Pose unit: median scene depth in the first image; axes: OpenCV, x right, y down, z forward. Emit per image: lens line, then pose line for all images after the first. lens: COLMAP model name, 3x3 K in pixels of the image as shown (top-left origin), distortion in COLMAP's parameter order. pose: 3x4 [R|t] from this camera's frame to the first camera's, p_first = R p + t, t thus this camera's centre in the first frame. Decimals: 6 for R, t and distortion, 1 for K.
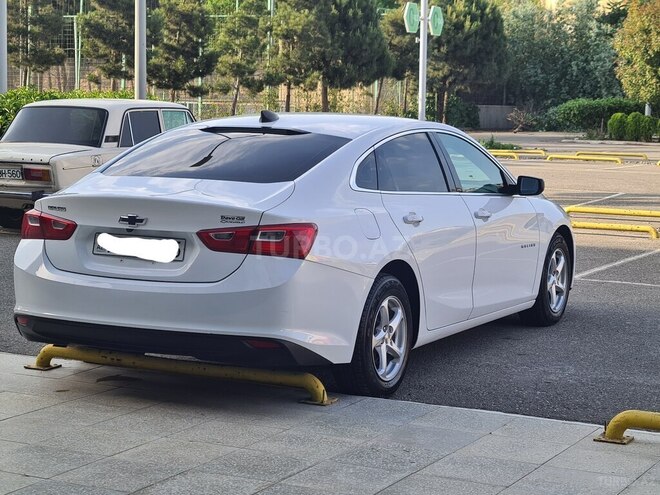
lens RADIAL K [[1516.7, 0, 330.6], [0, 1516.7, 248.2], [0, 0, 1]] dist [0.086018, 0.000000]
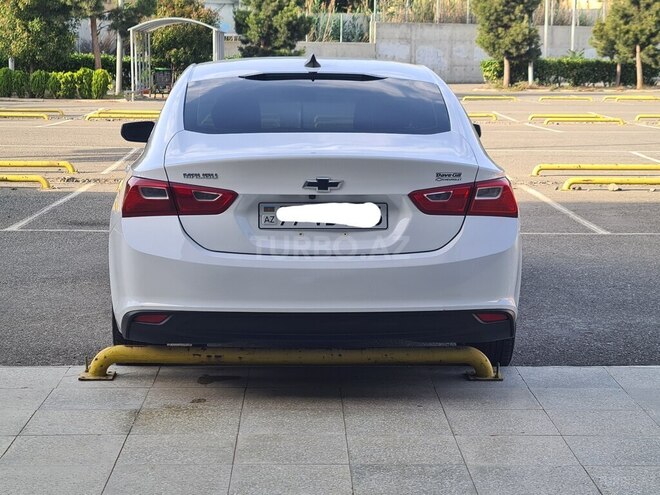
lens RADIAL K [[1516.7, 0, 329.9], [0, 1516.7, 246.8], [0, 0, 1]] dist [0.086018, 0.000000]
pose [[0.873900, -0.071196, 0.480864, -0.523003], [0.058573, 0.997431, 0.041229, -0.018106], [-0.482564, -0.007864, 0.875825, 0.270545]]
